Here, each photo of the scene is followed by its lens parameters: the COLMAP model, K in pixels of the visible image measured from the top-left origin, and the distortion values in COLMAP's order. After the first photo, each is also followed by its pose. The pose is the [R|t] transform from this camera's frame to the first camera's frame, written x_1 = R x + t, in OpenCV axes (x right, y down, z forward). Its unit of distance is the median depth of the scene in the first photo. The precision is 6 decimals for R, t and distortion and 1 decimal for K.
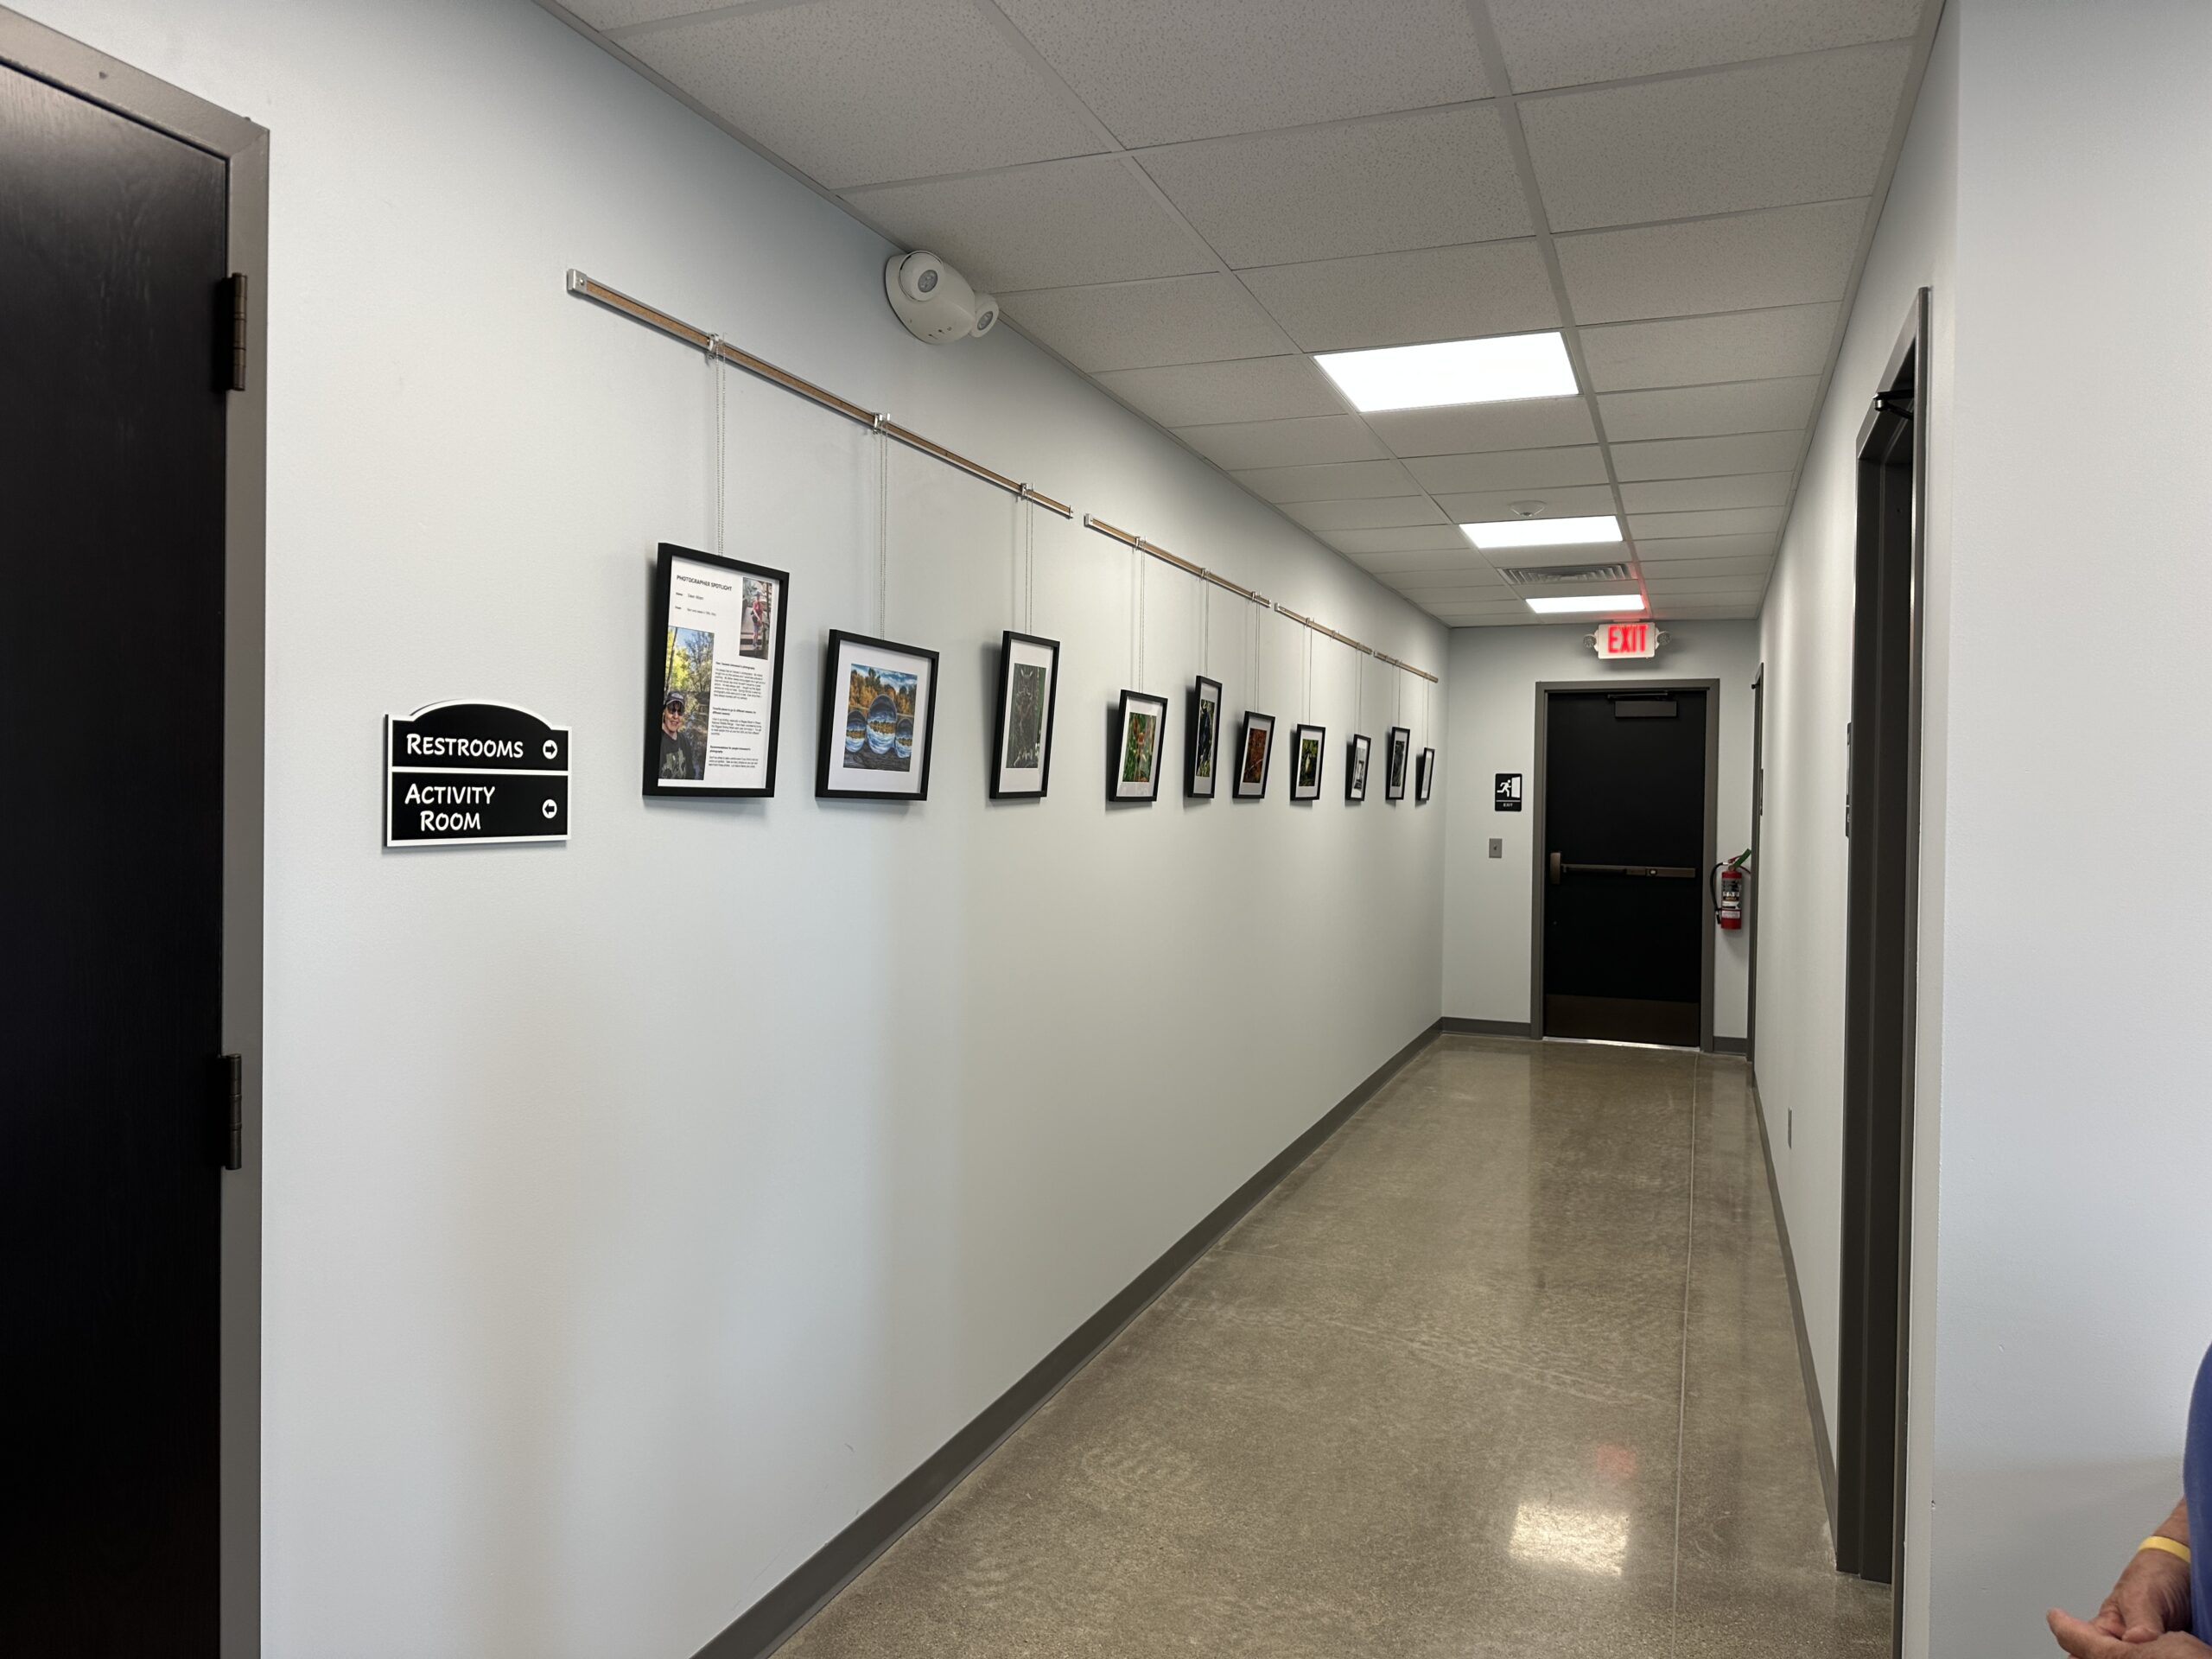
lens RADIAL K [[1567.5, 0, 1107.9], [0, 1567.5, 822.4], [0, 0, 1]] dist [0.037143, -0.002923]
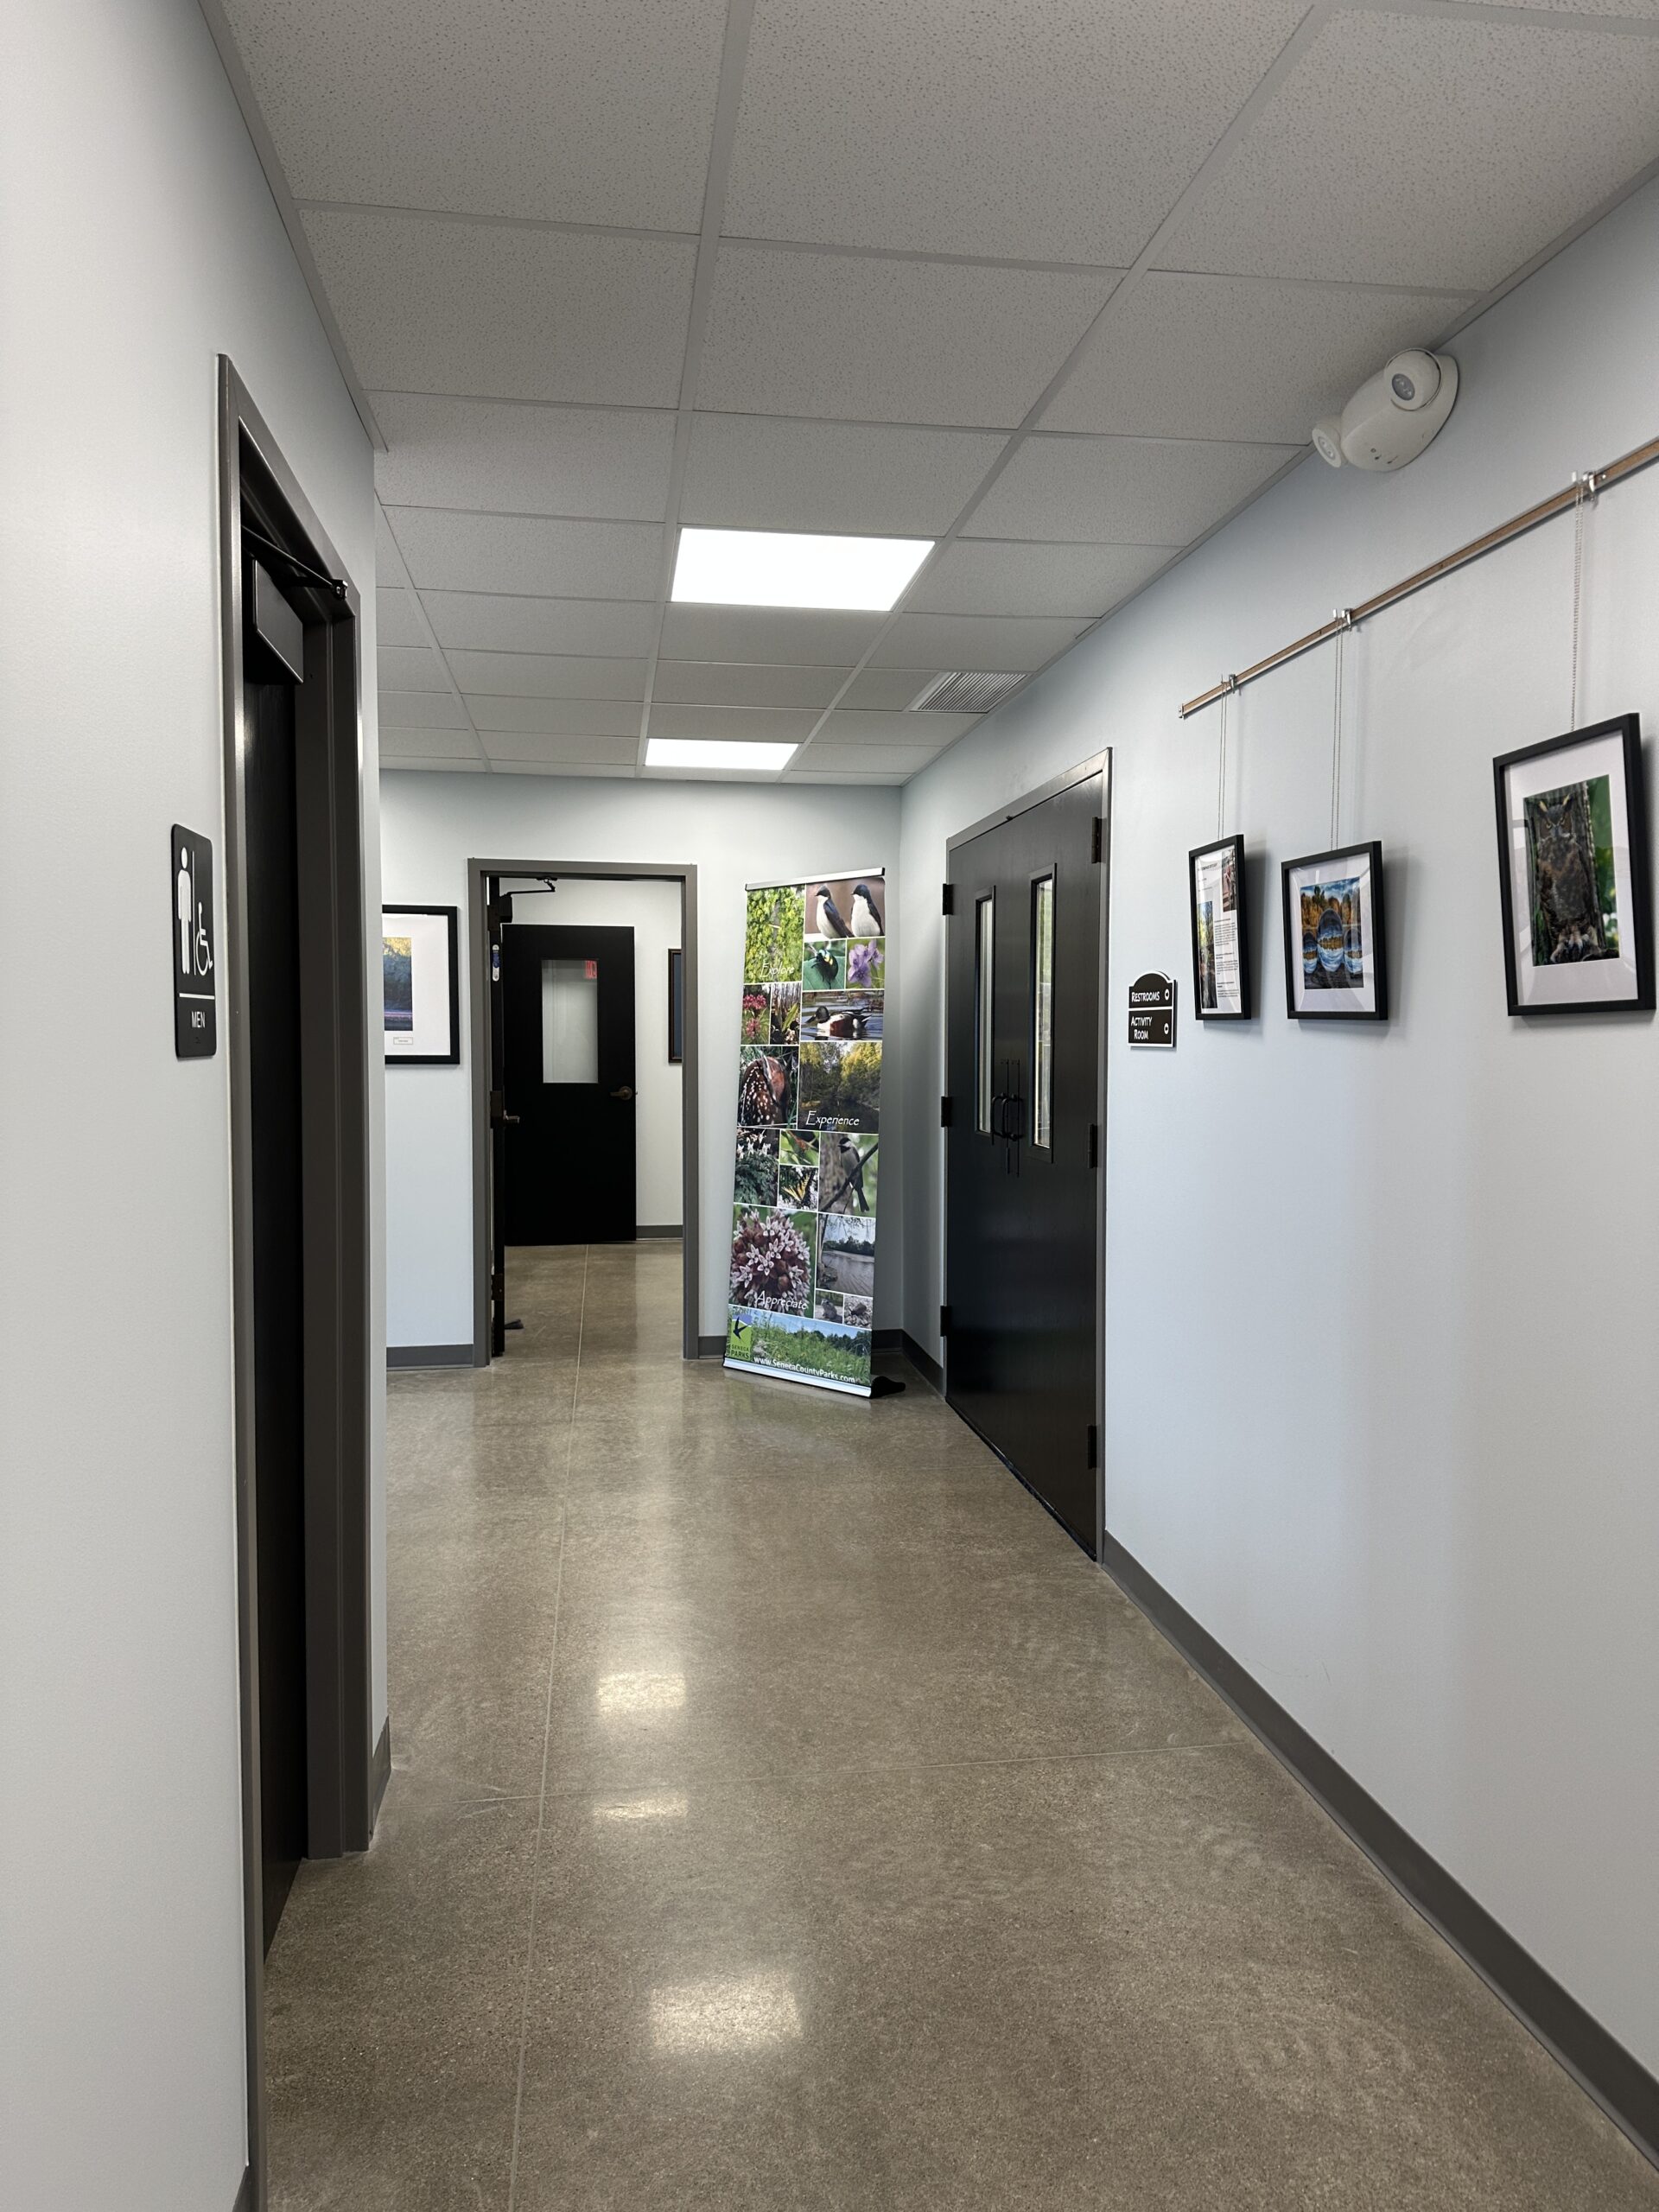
lens RADIAL K [[1567.5, 0, 832.6], [0, 1567.5, 1105.4], [0, 0, 1]] dist [0.037143, -0.002923]
pose [[-0.872205, 0.009357, -0.489051, 0.593725], [-0.020385, 0.998253, 0.055457, -0.009365], [0.488715, 0.058339, -0.870491, 1.702841]]
